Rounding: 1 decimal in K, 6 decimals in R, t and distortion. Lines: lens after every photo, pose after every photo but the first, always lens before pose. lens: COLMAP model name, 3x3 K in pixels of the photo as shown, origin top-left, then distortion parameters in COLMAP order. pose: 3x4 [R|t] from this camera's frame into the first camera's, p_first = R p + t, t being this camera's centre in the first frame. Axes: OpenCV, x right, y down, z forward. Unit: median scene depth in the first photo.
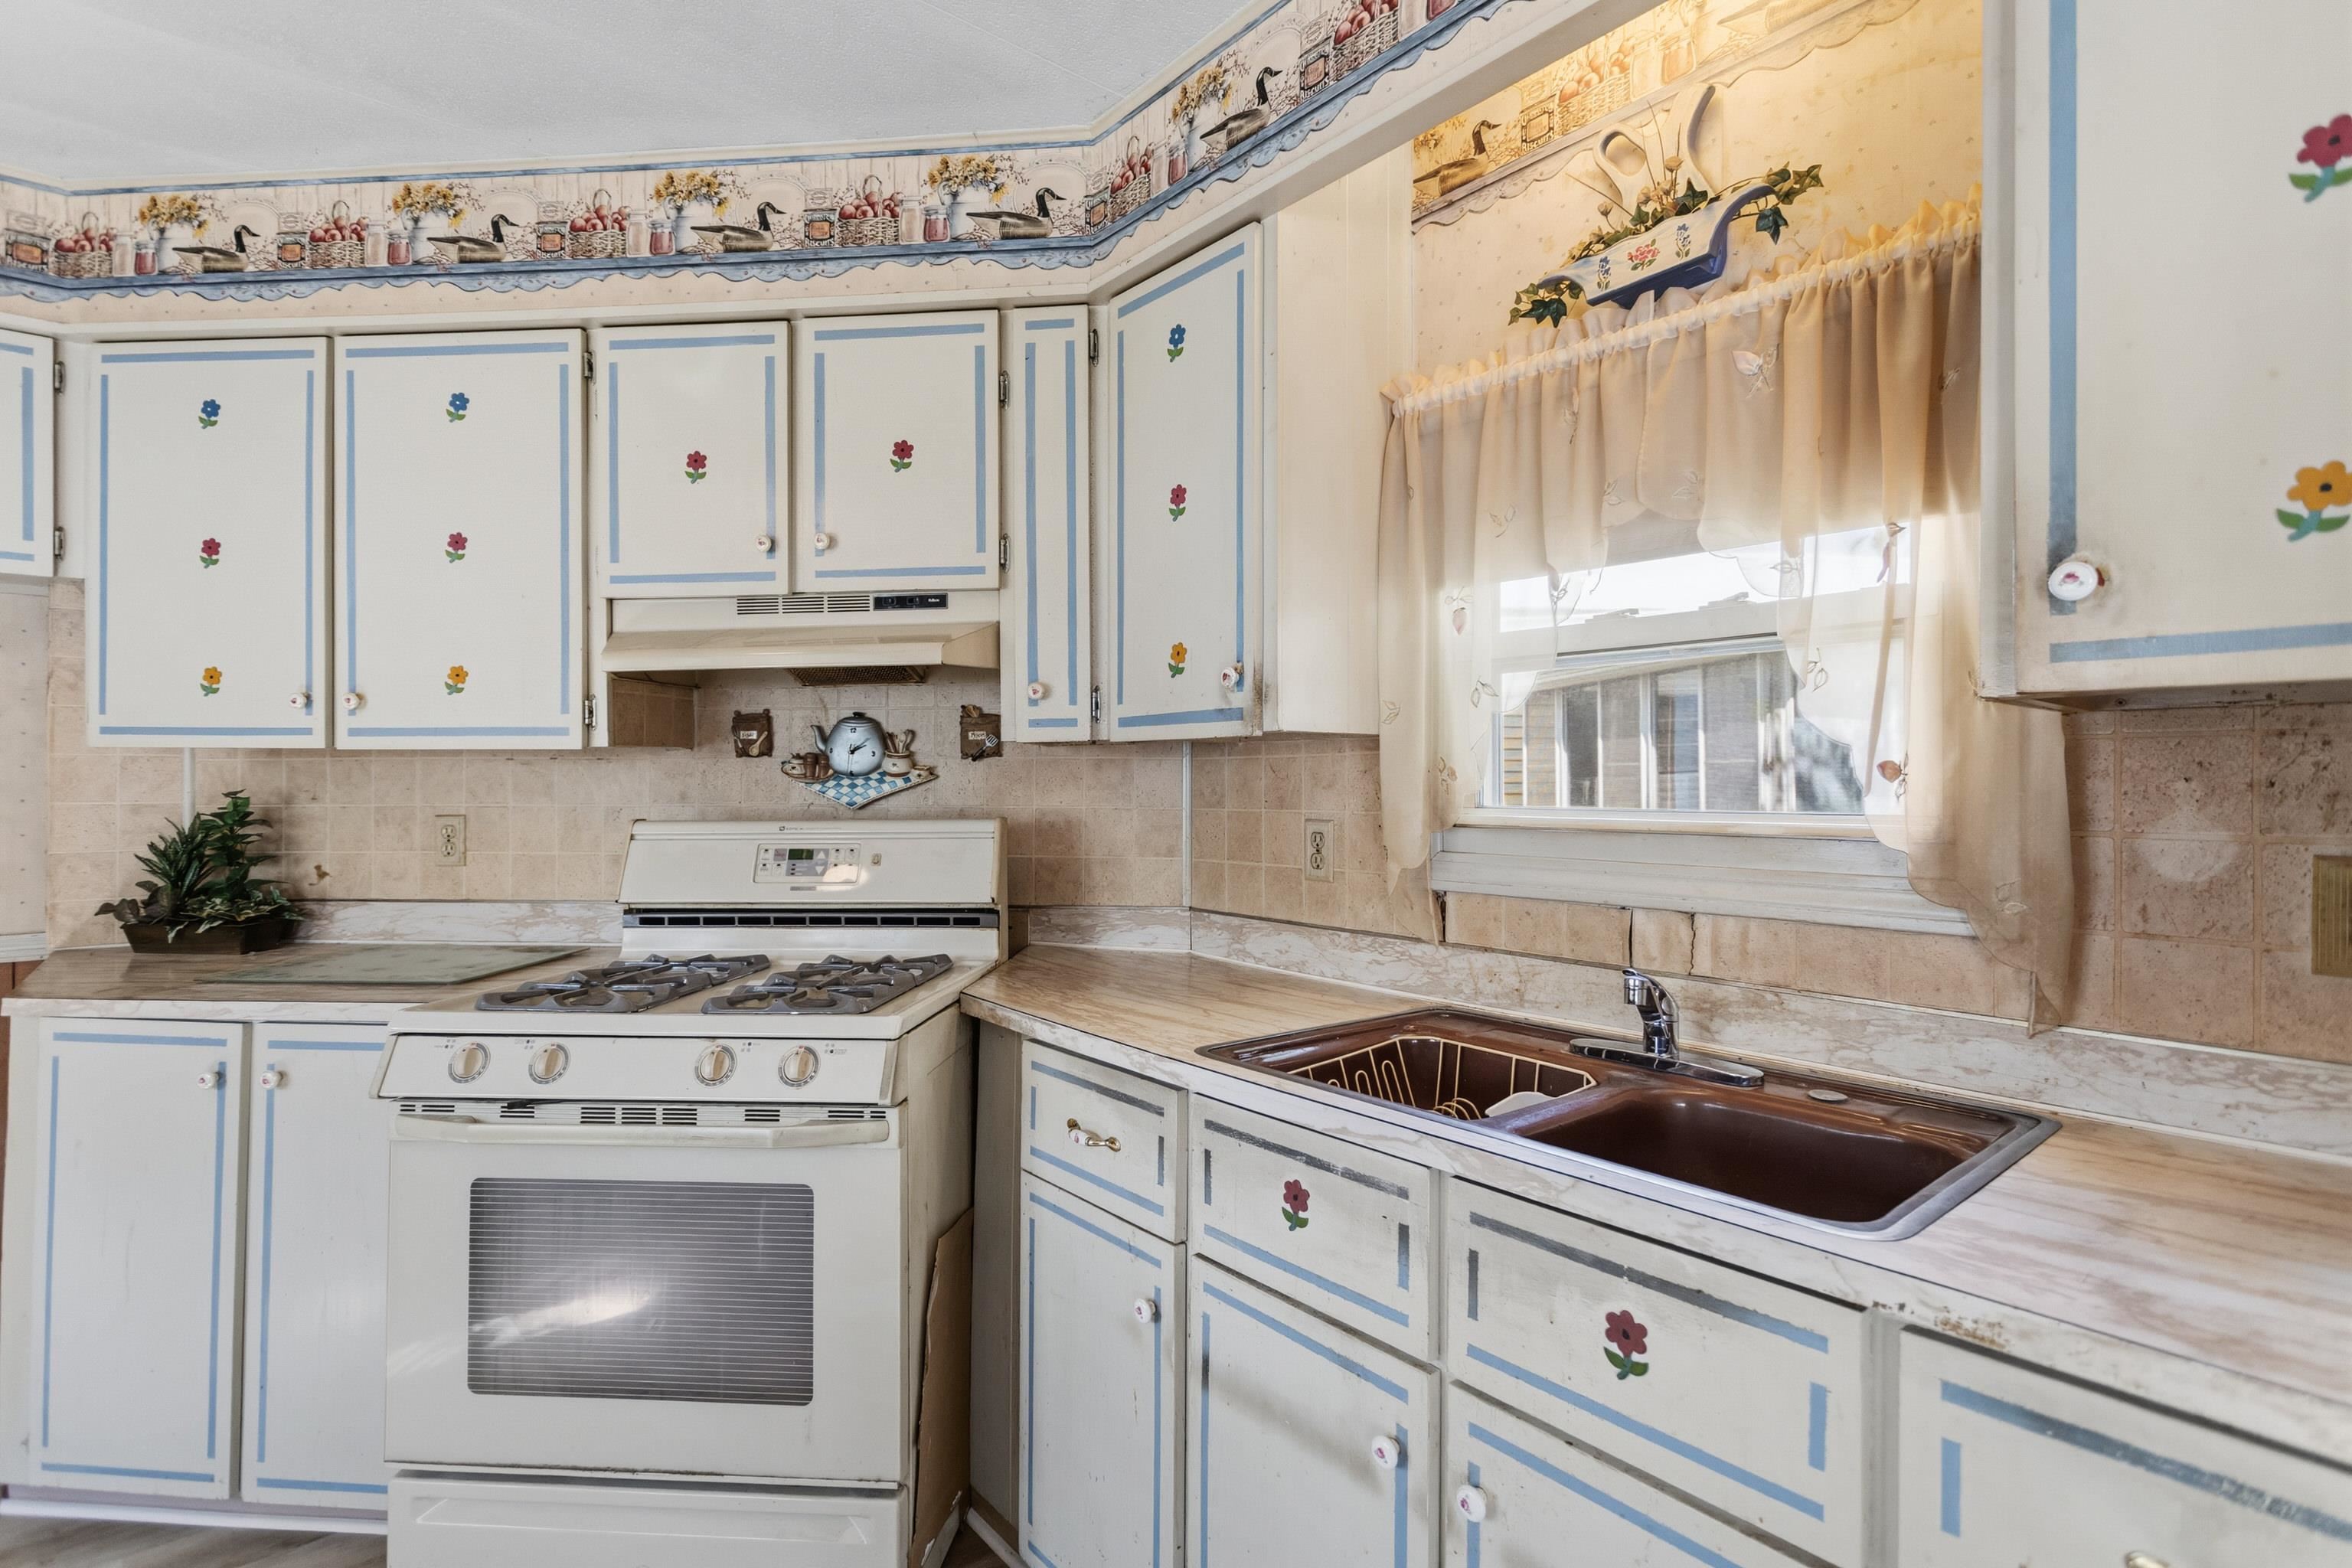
lens RADIAL K [[1113.0, 0, 1186.3], [0, 1113.0, 775.3], [0, 0, 1]] dist [0.001078, 0.000142]
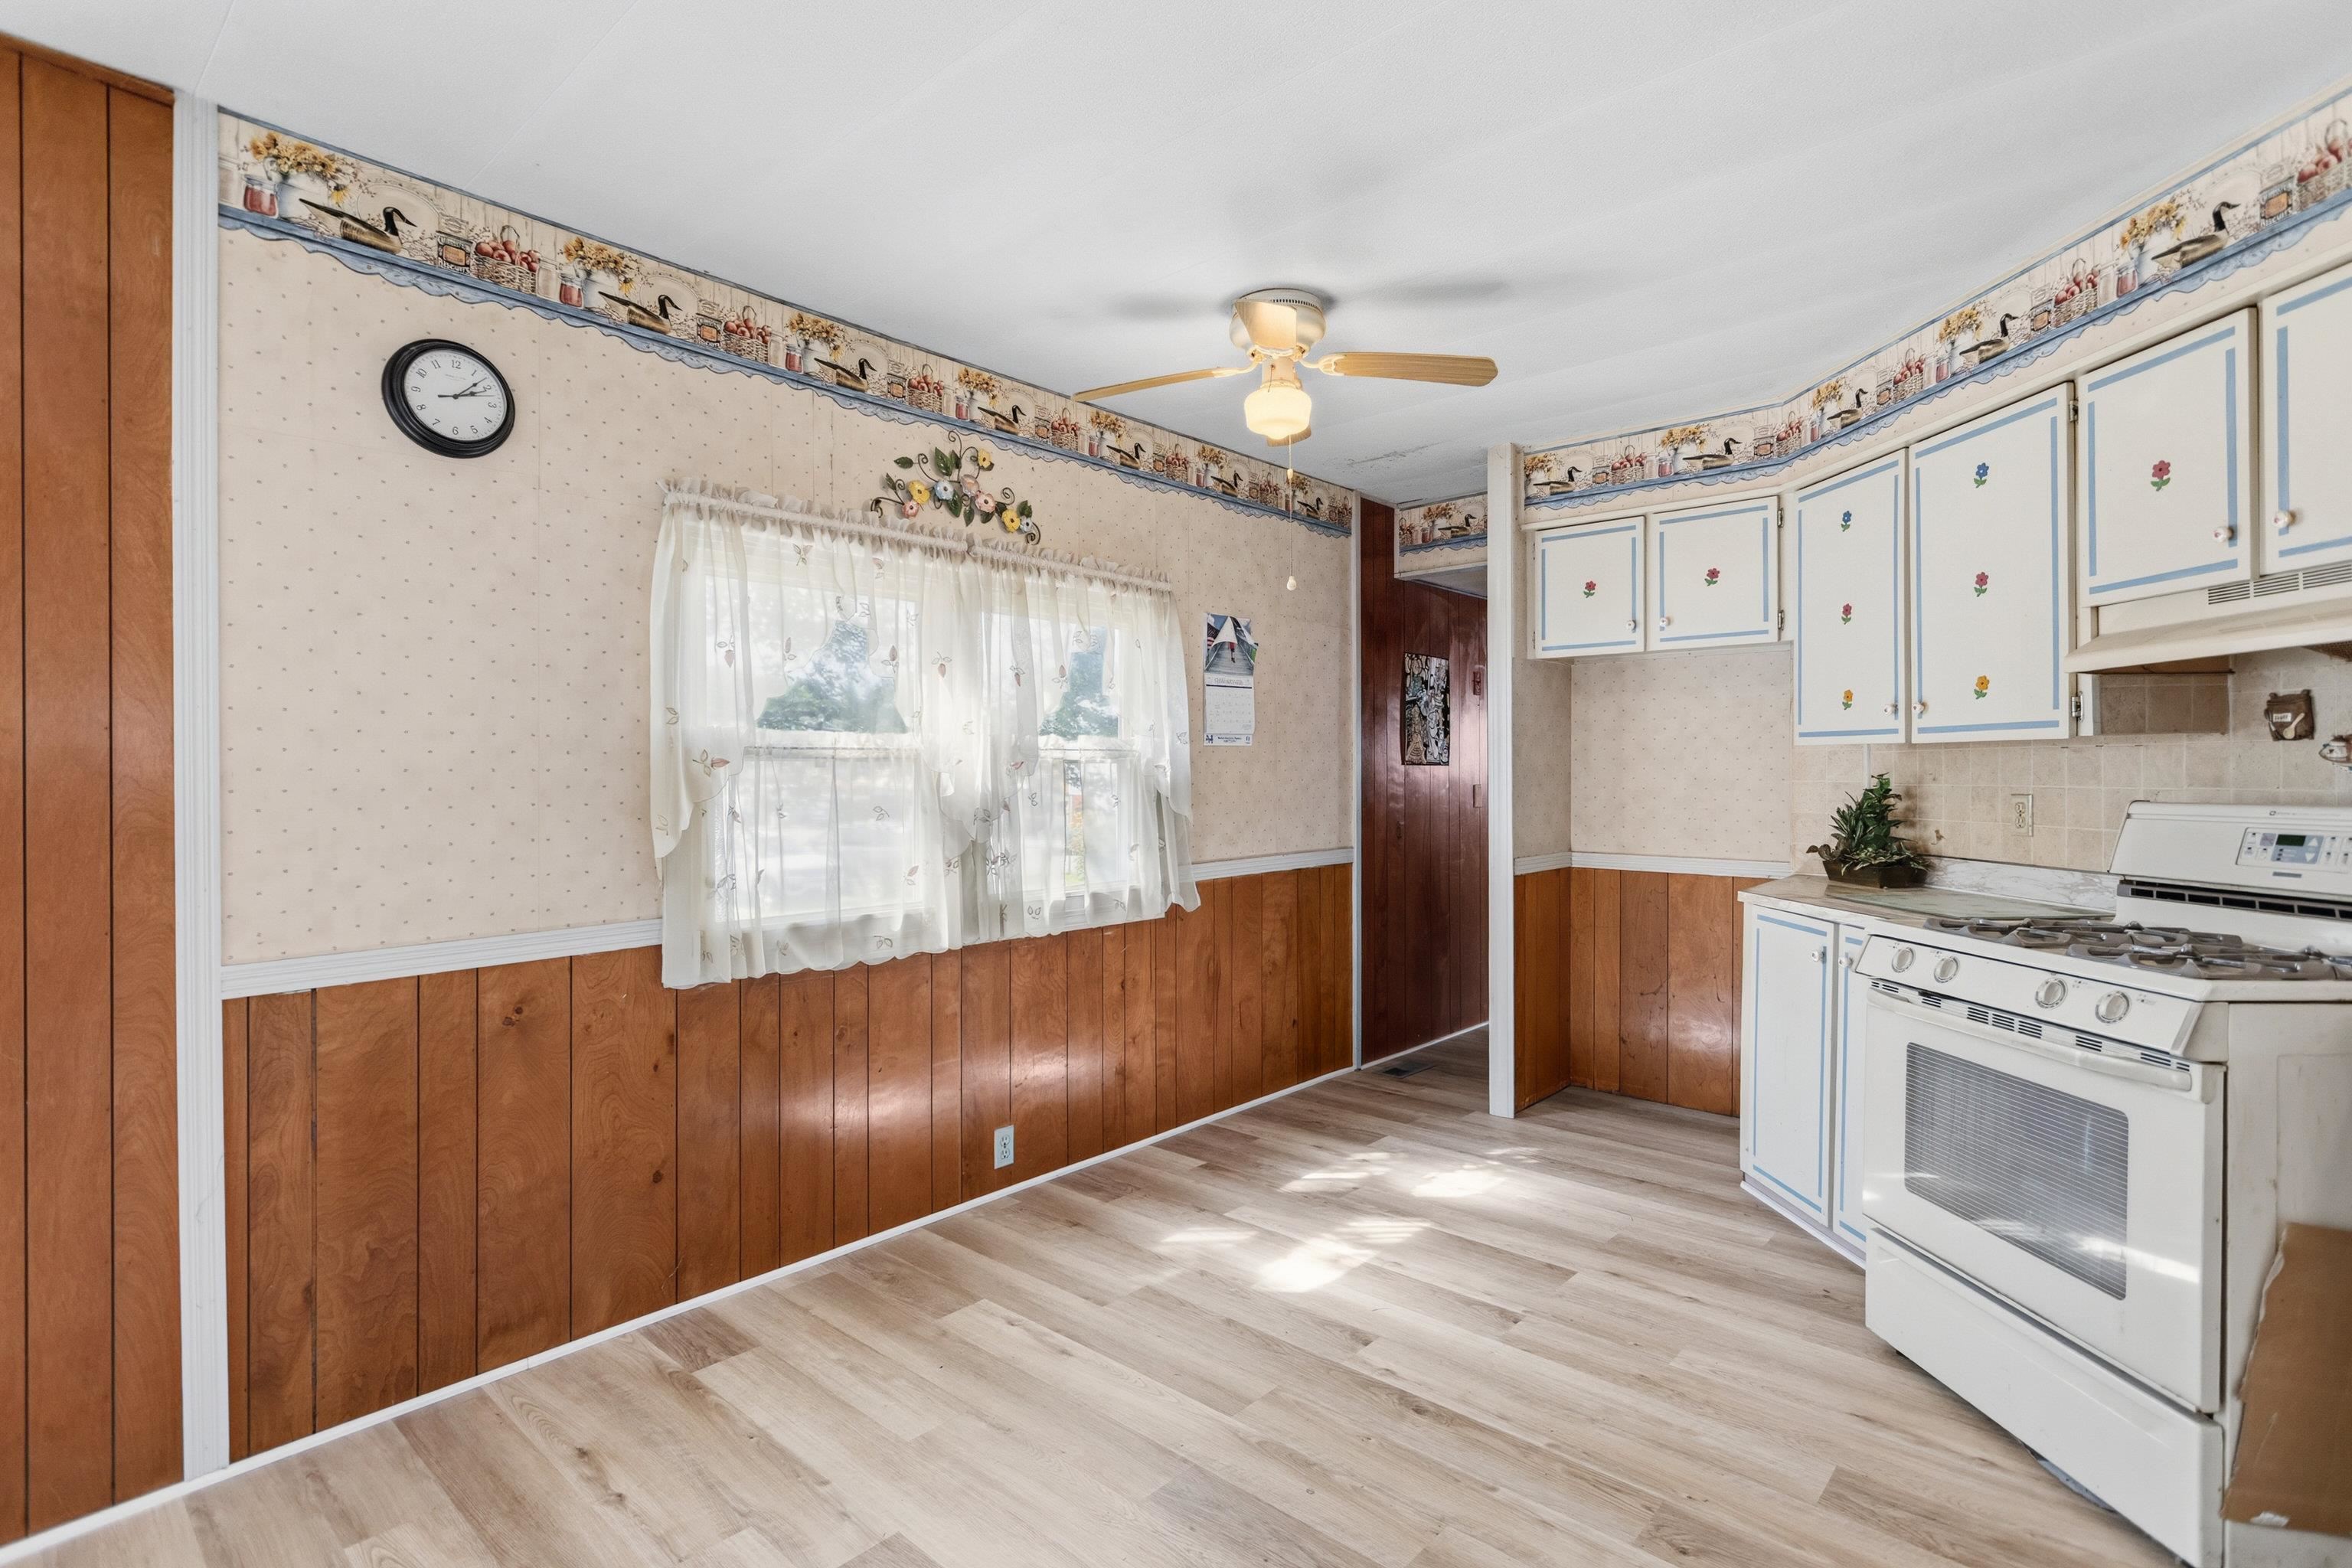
lens RADIAL K [[1118.5, 0, 1186.2], [0, 1118.5, 768.2], [0, 0, 1]] dist [0.002130, 0.000474]
pose [[0.142984, -0.001684, -0.989724, 0.507246], [0.003399, 0.999993, -0.001210, 0.006487], [0.989719, -0.003191, 0.142989, -0.097365]]
